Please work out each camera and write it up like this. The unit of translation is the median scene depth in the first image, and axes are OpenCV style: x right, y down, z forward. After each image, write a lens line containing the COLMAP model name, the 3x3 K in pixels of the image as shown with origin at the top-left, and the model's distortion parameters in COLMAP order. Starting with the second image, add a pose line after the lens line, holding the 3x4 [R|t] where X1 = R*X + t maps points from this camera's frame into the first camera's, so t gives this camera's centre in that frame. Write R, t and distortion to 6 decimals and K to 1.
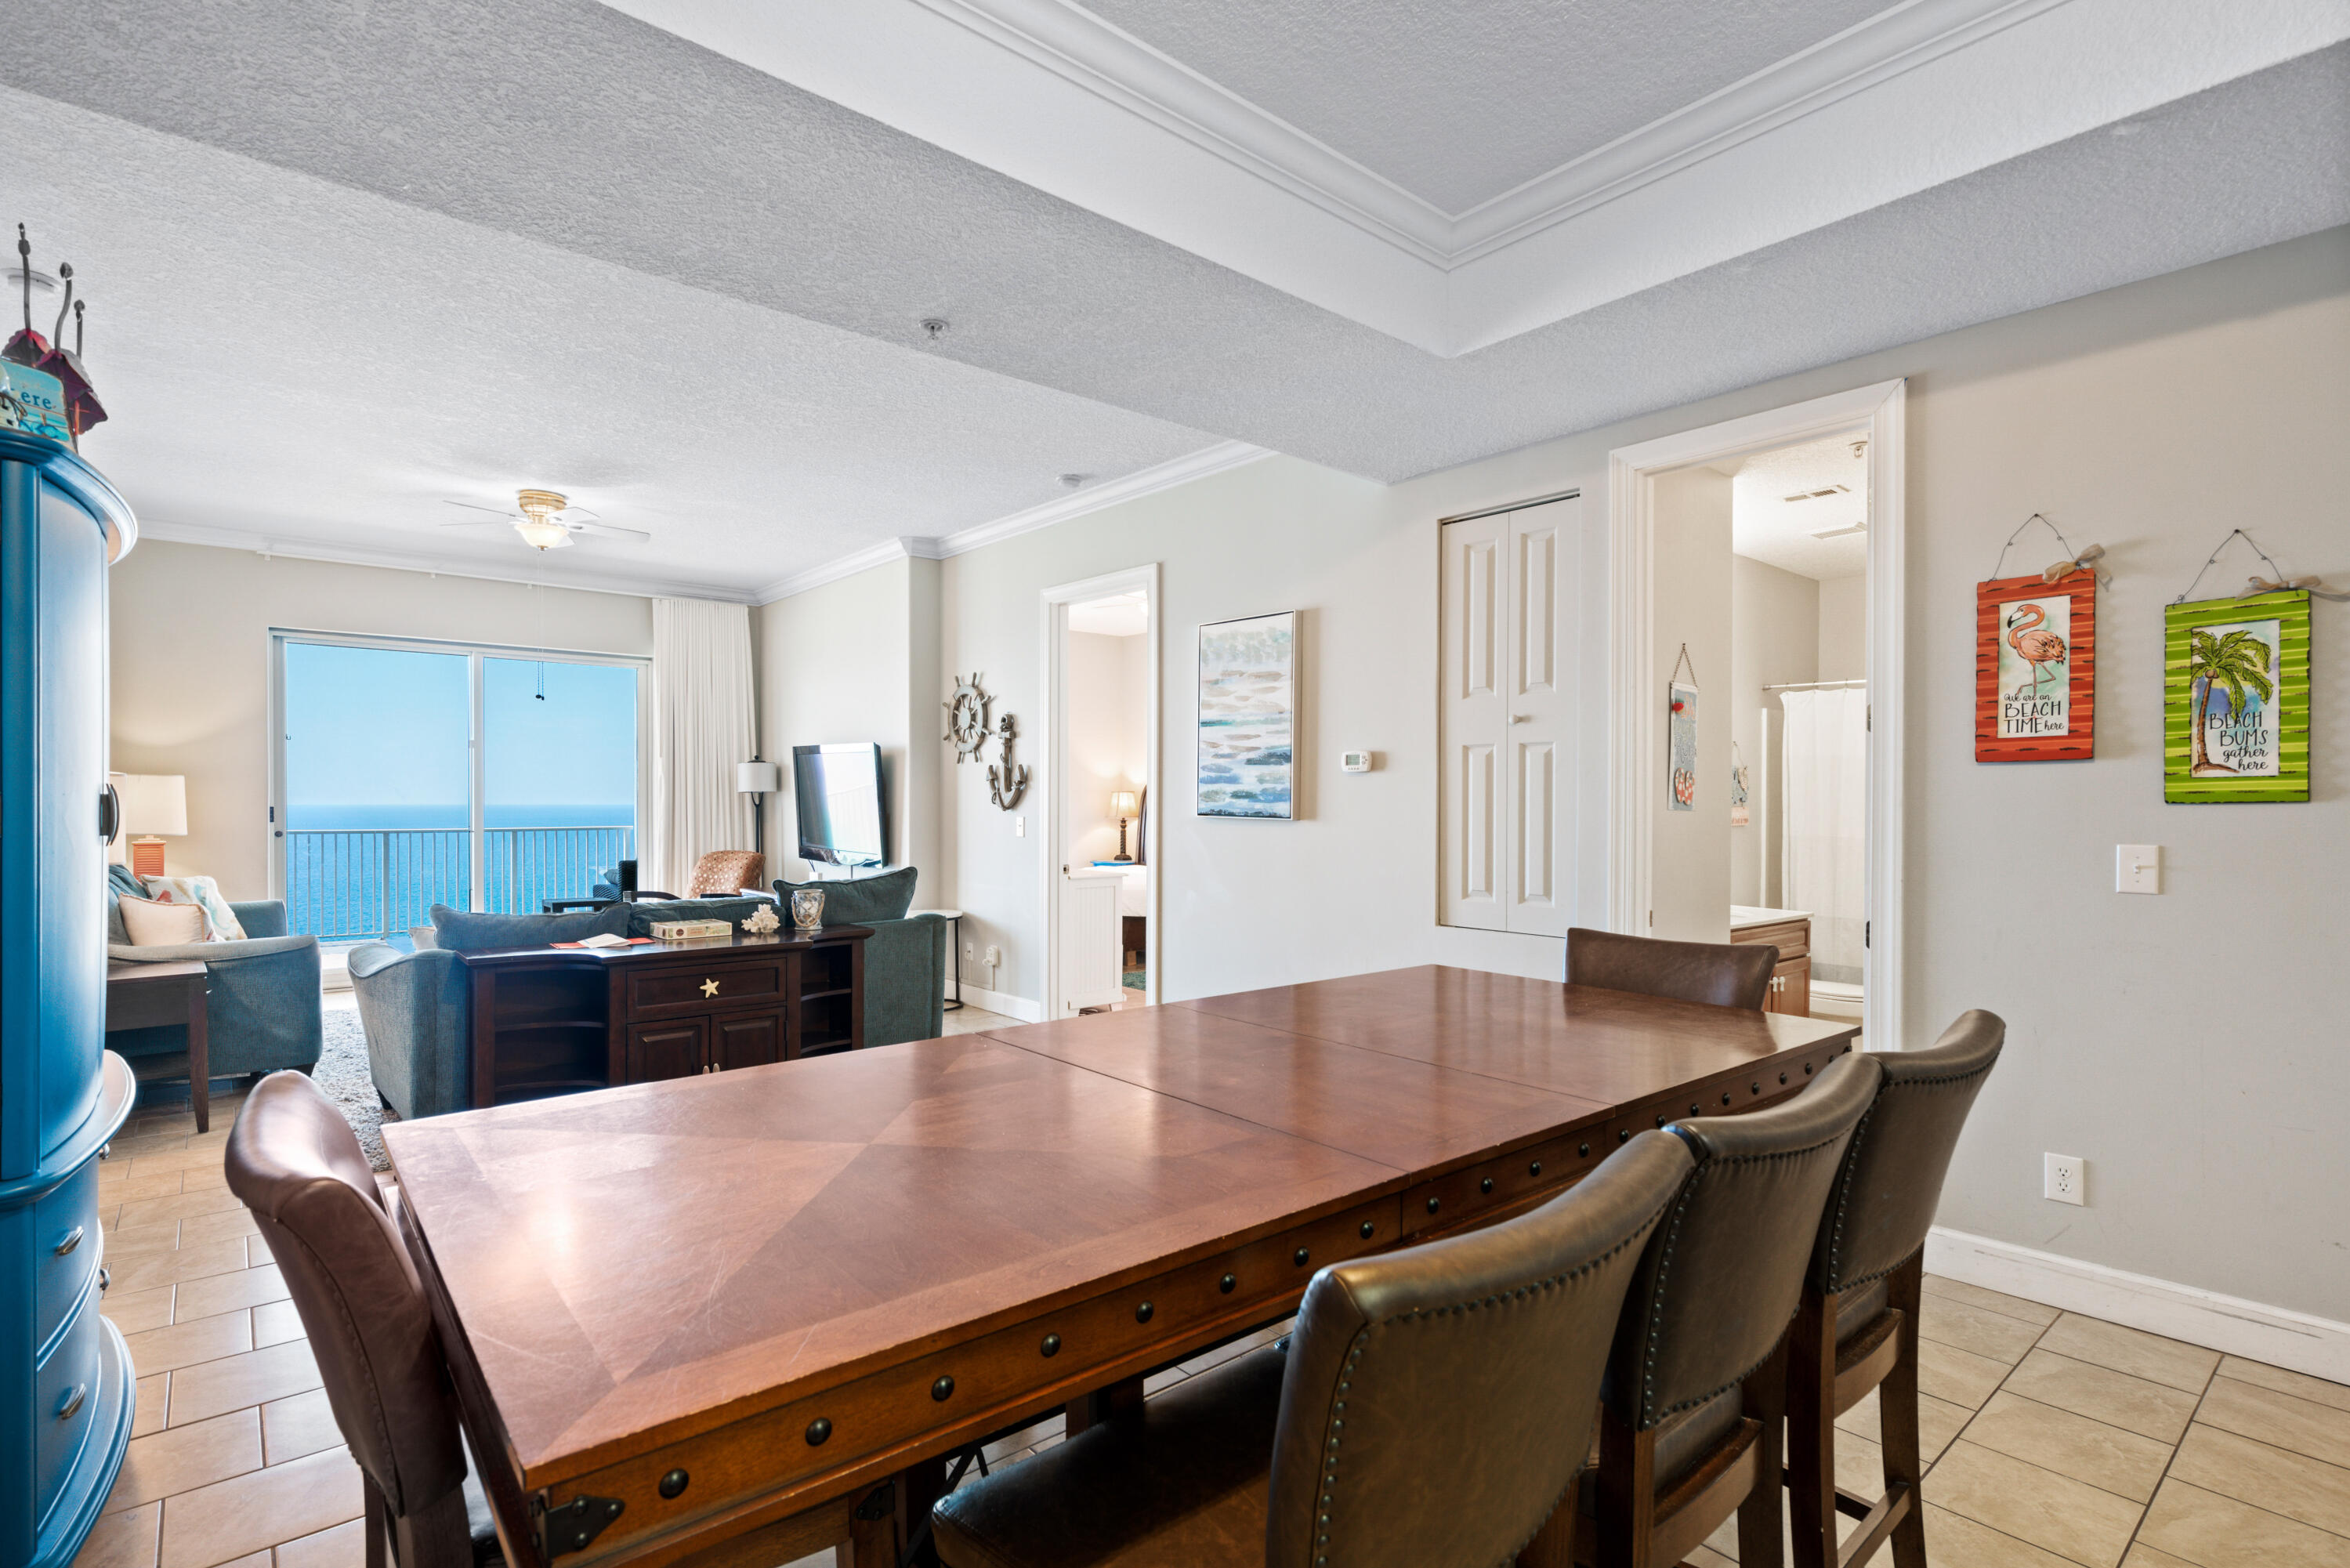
lens RADIAL K [[1118.5, 0, 1153.6], [0, 1118.5, 801.3], [0, 0, 1]] dist [0.003278, -0.000142]
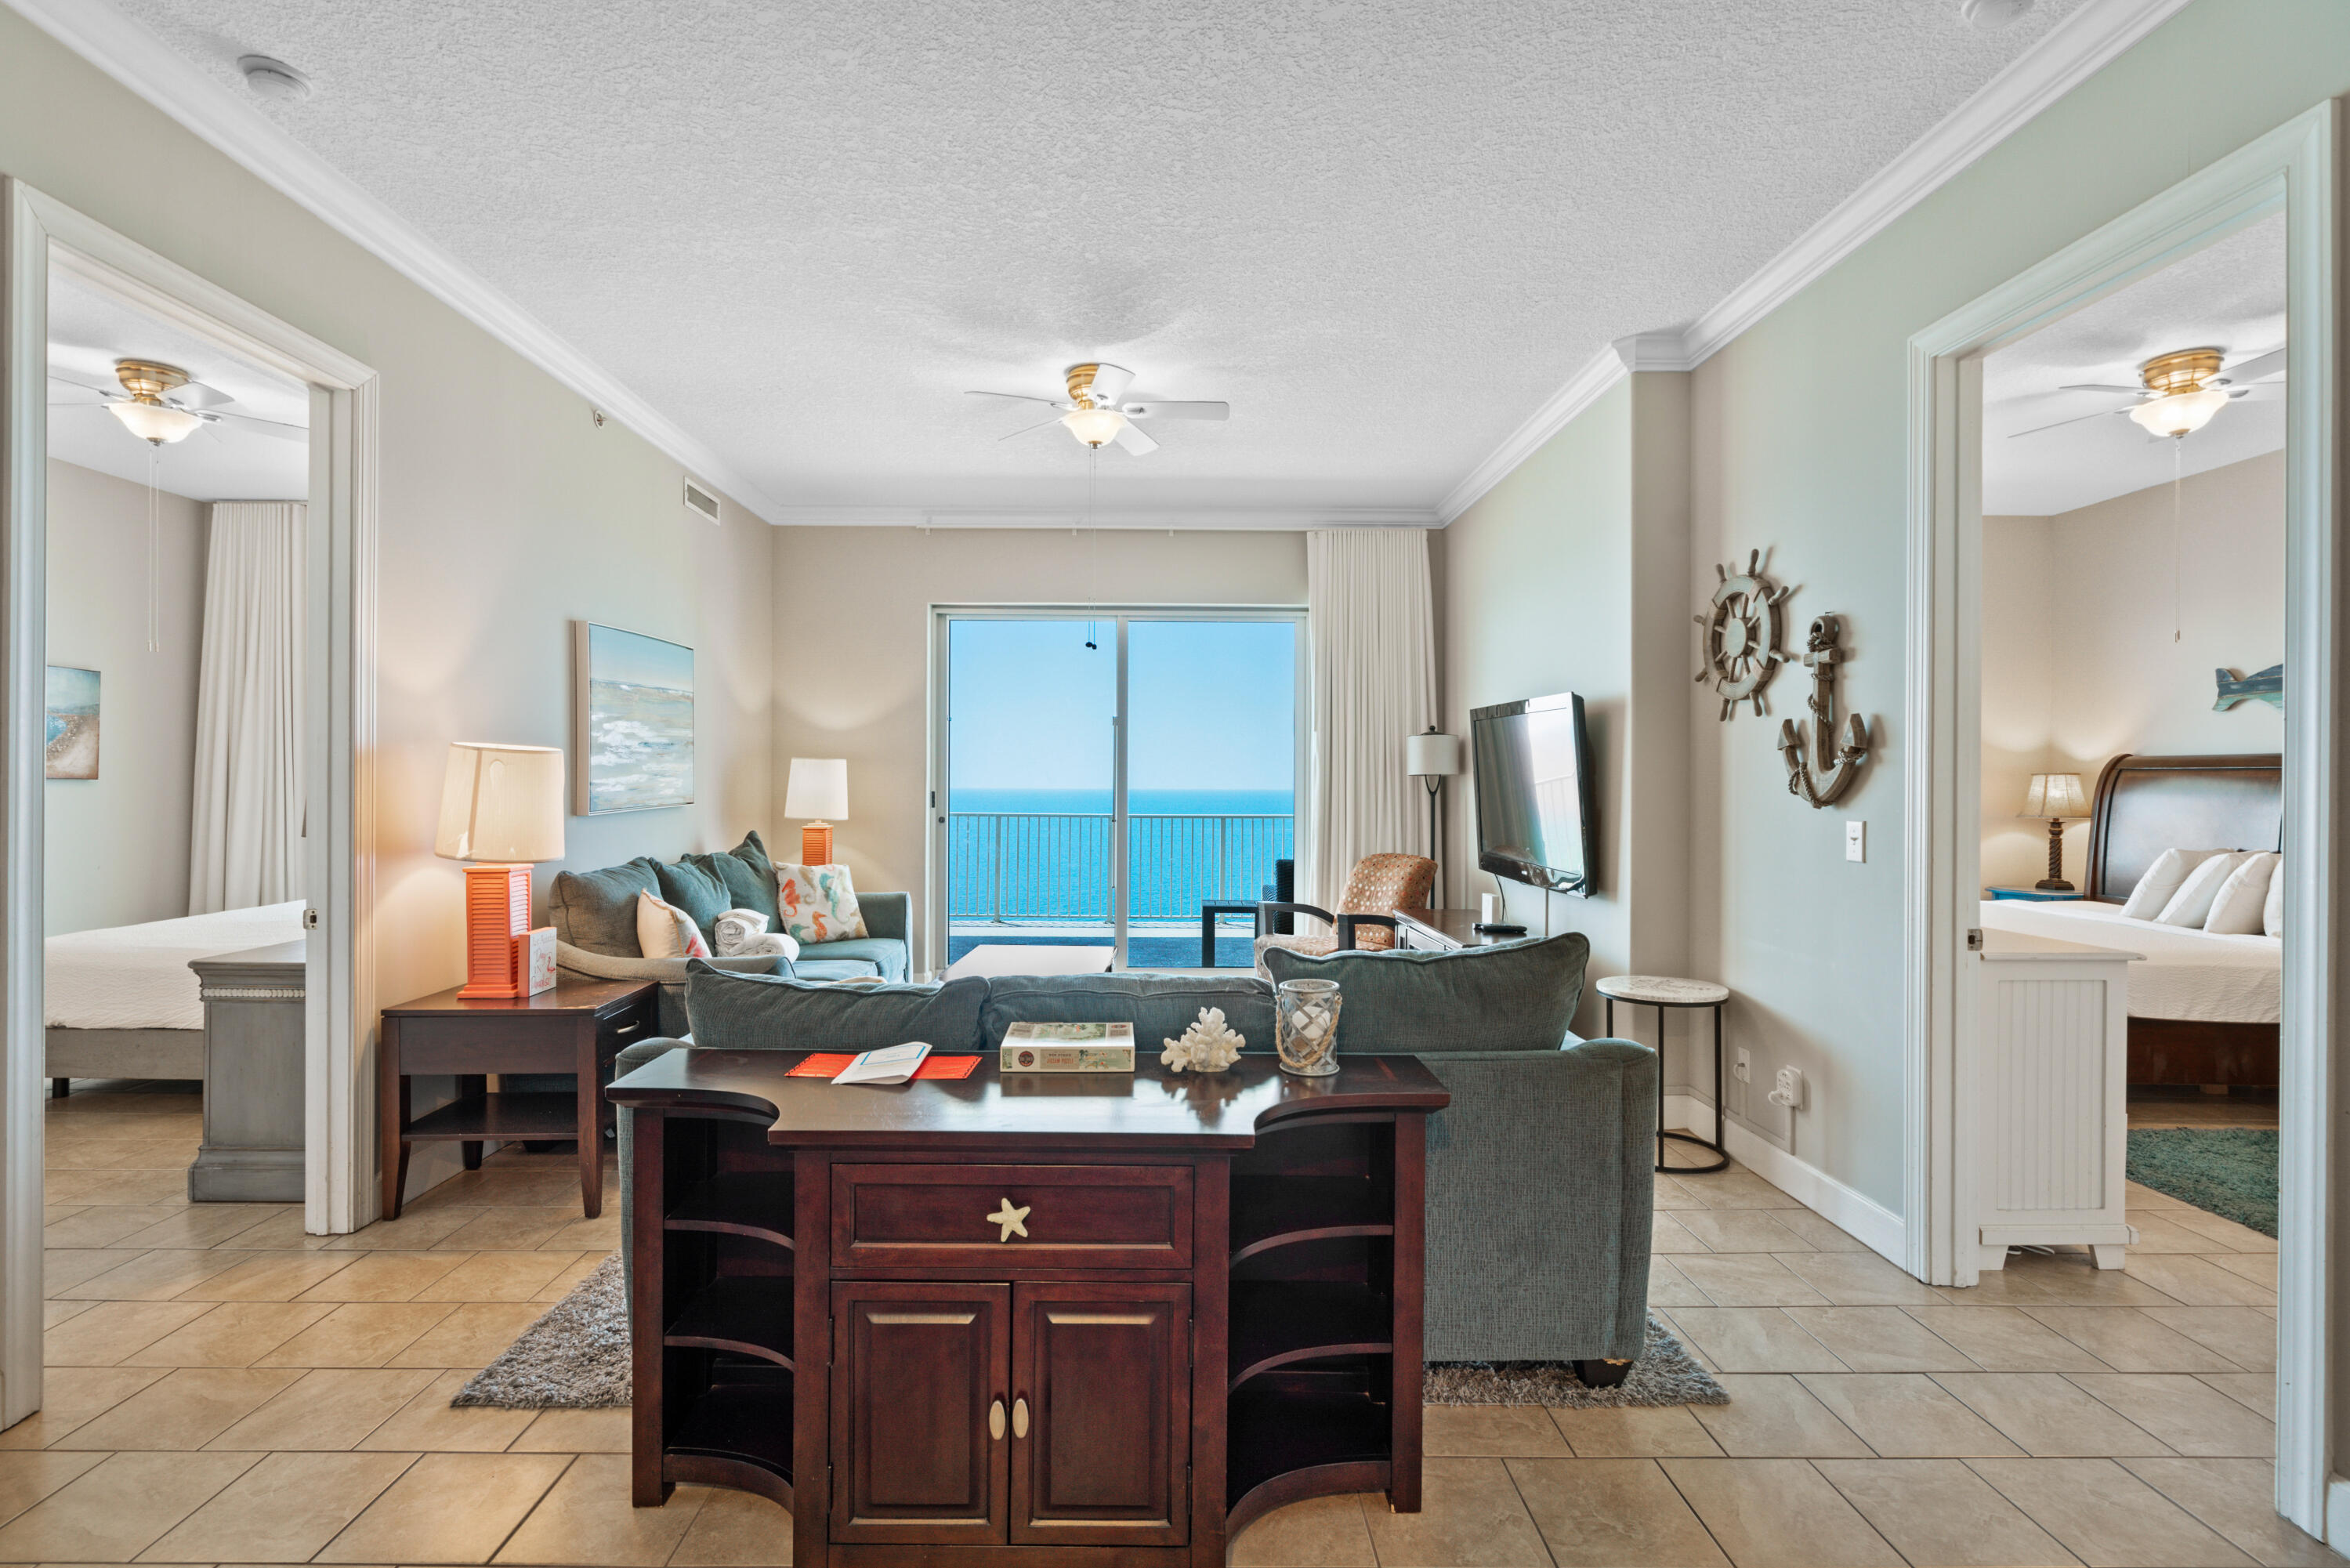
lens RADIAL K [[1070.4, 0, 1154.6], [0, 1070.4, 784.6], [0, 0, 1]] dist [-0.005260, 0.003206]
pose [[0.769180, 0.002217, -0.639029, -0.054853], [-0.004169, 0.999990, -0.001549, -0.000132], [0.639019, 0.003855, 0.769181, 0.432753]]
